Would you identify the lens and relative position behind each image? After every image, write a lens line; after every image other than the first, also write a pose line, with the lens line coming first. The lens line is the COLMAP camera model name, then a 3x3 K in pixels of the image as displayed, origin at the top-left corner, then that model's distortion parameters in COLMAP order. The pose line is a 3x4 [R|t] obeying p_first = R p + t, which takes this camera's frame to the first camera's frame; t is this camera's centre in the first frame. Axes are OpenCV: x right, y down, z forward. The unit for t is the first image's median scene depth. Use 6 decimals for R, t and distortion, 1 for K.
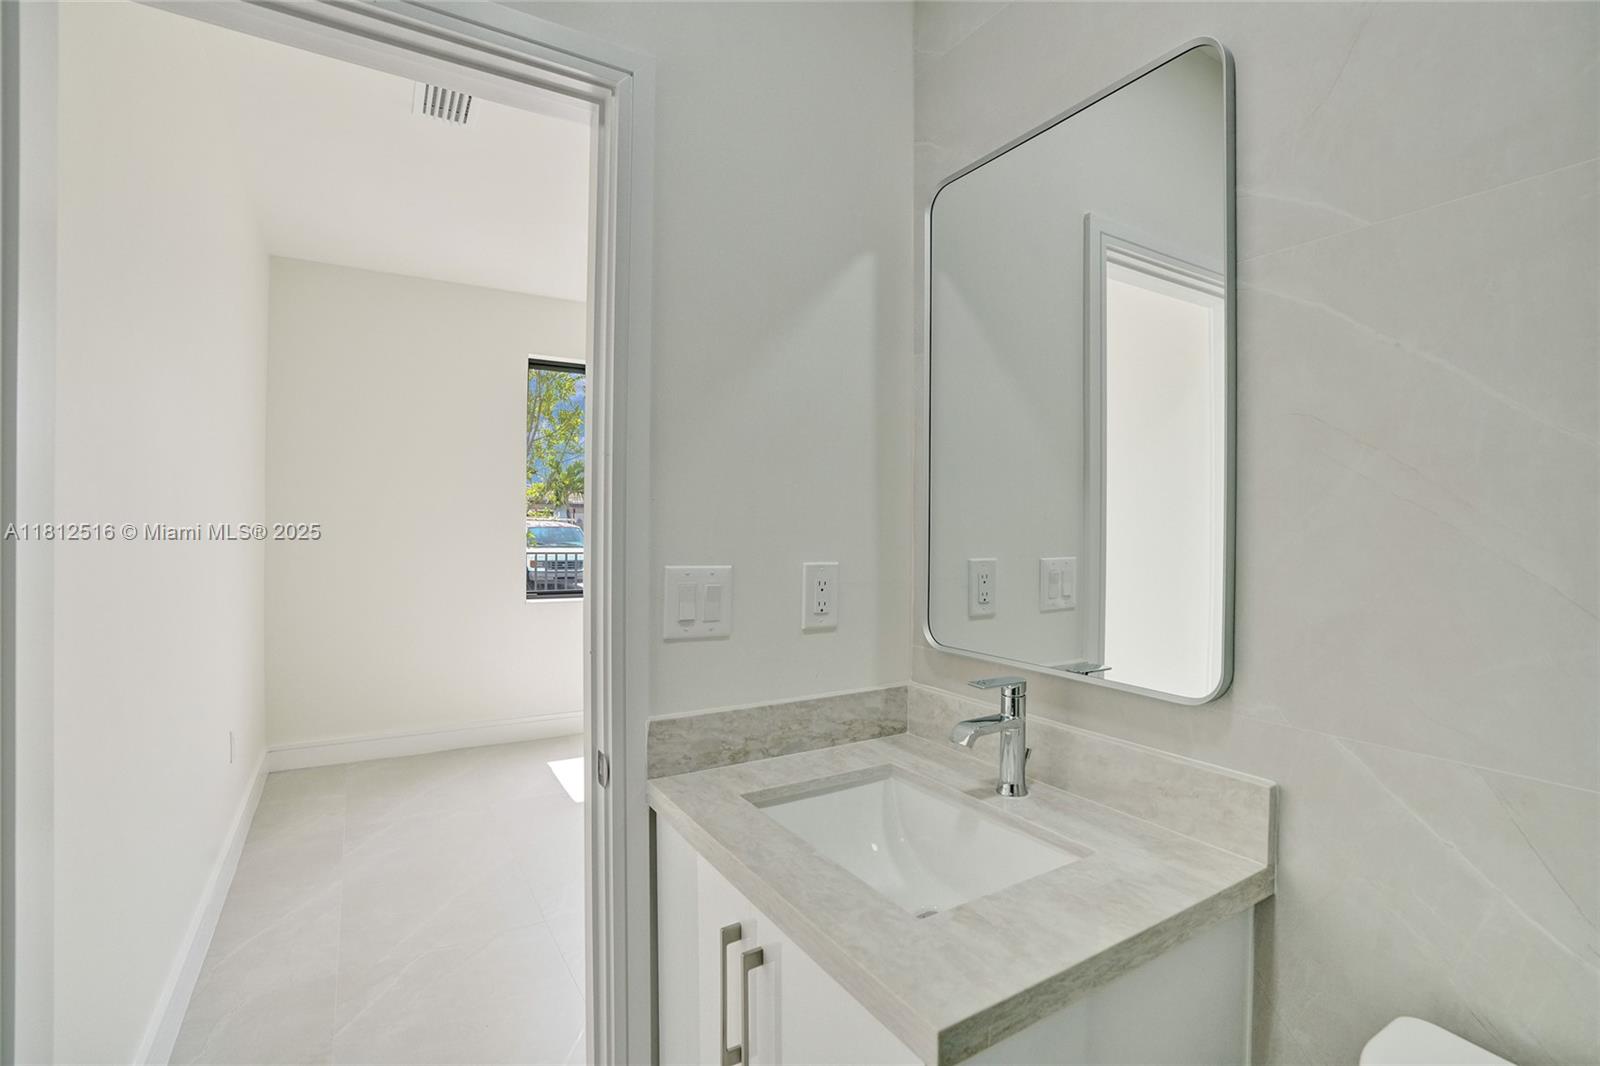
lens RADIAL K [[736.0, 0, 807.9], [0, 736.0, 530.6], [0, 0, 1]] dist [-0.009773, 0.000205]
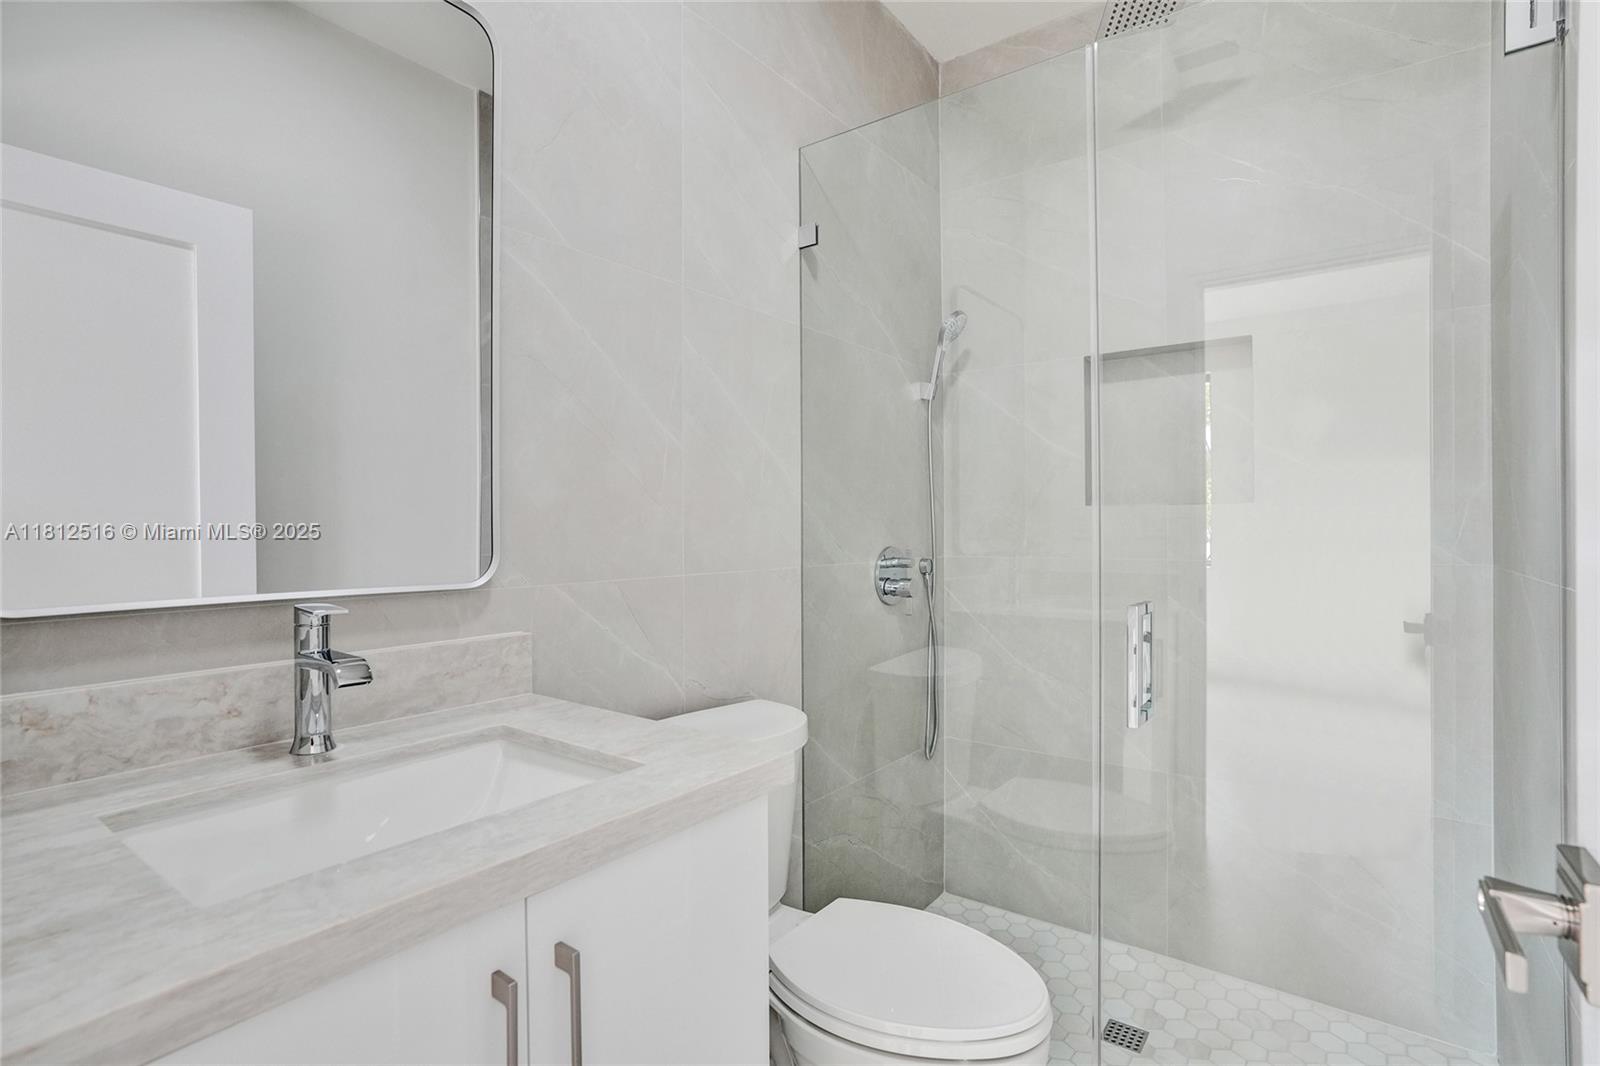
lens RADIAL K [[736.0, 0, 807.9], [0, 736.0, 530.6], [0, 0, 1]] dist [-0.009773, 0.000205]
pose [[-0.347515, -0.004459, 0.937664, -0.748327], [0.012910, 0.999871, 0.009540, 0.146443], [-0.937585, 0.015421, -0.347413, 0.923838]]
